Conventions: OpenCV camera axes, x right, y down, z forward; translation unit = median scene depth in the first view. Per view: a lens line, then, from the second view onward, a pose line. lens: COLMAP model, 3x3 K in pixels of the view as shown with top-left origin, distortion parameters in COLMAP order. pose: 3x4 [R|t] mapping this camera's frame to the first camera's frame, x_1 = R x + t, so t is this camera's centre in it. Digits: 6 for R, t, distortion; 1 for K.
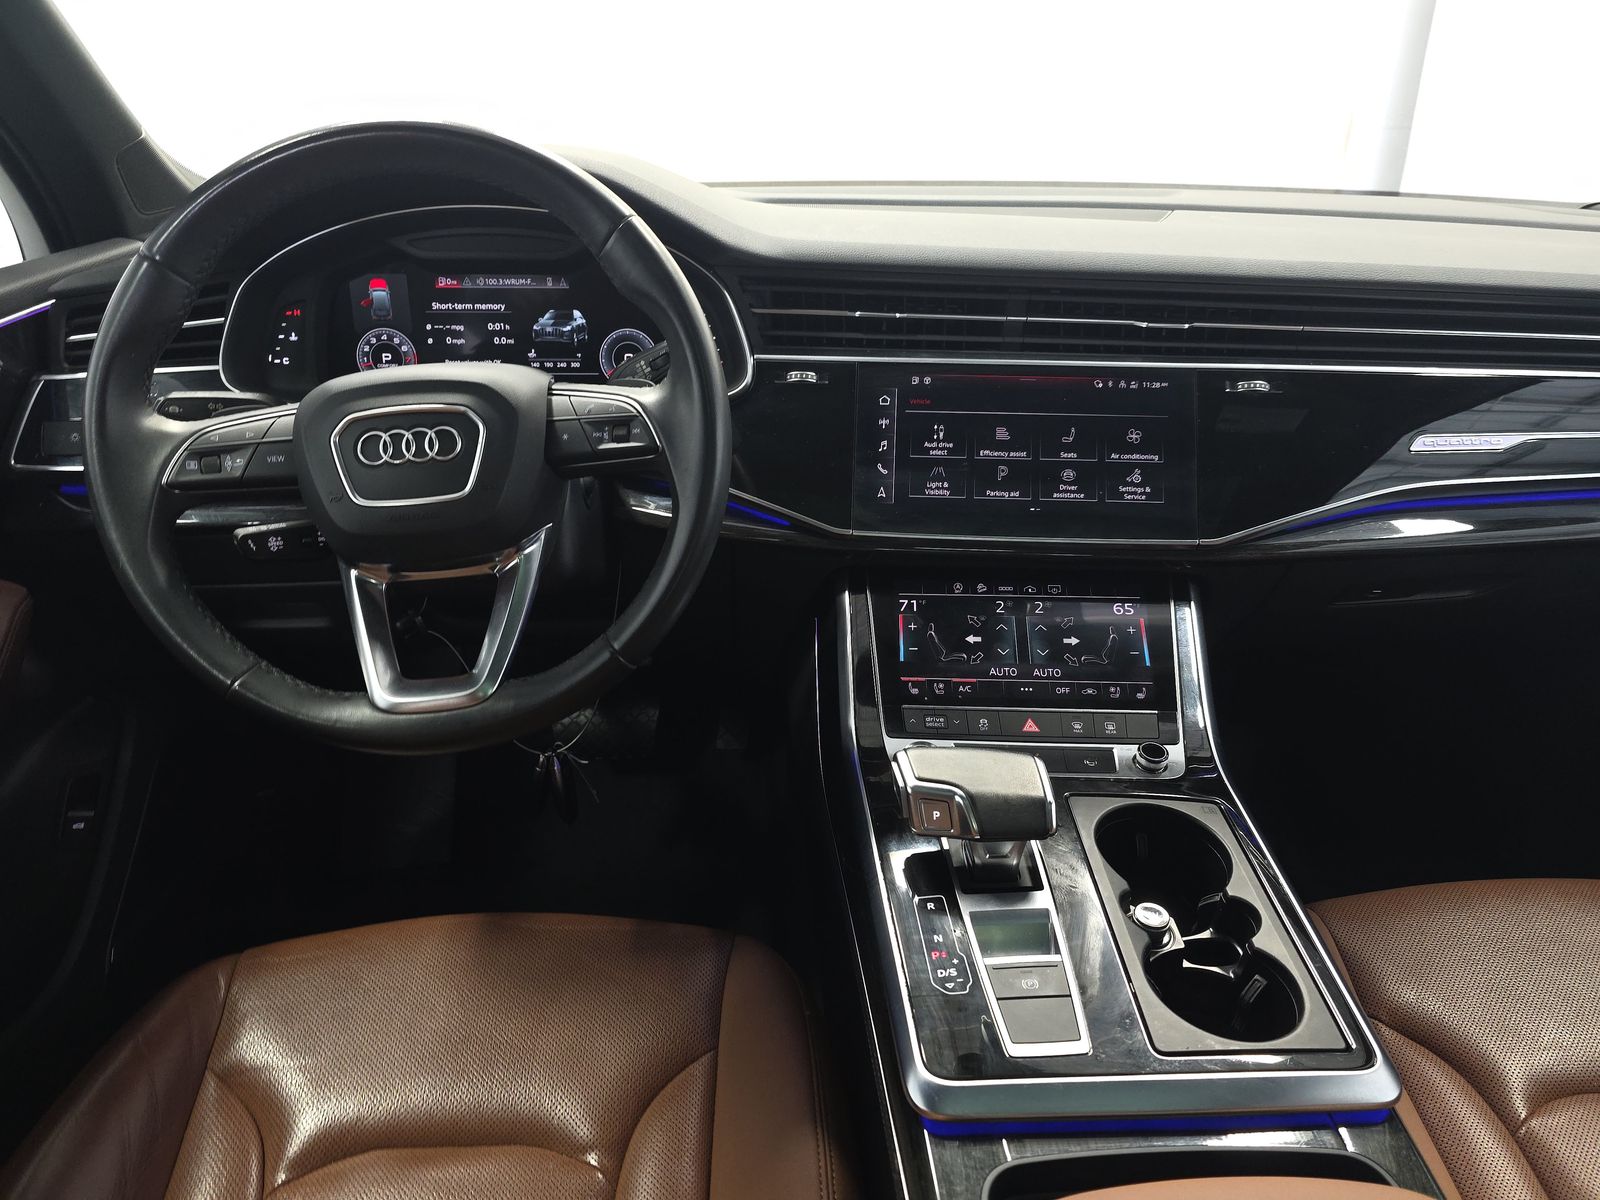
lens RADIAL K [[1114.6, 0, 806.8], [0, 1114.6, 606.4], [0, 0, 1]] dist [0.051652, -0.061743]
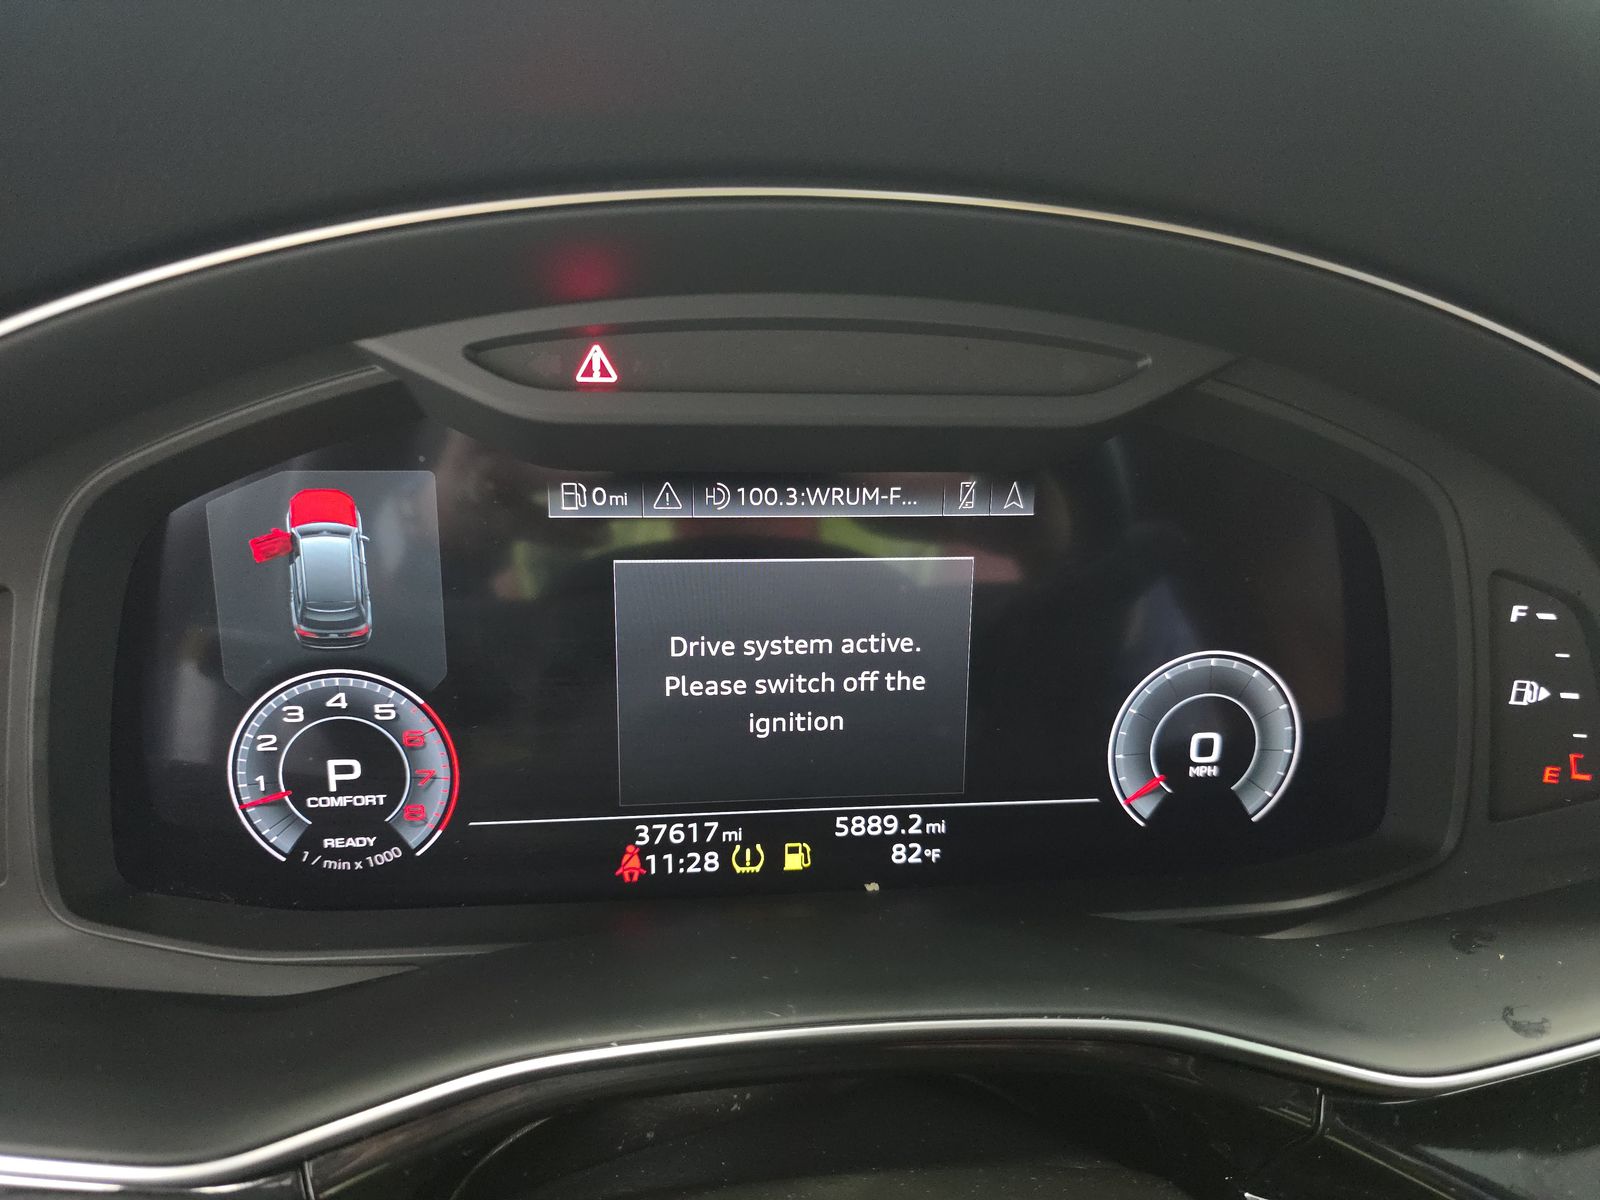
lens RADIAL K [[1114.6, 0, 806.8], [0, 1114.6, 606.4], [0, 0, 1]] dist [0.051652, -0.061743]
pose [[0.996237, -0.007861, 0.086314, -0.315062], [0.013532, 0.997772, -0.065323, -0.264844], [-0.085608, 0.066245, 0.994124, 0.792416]]
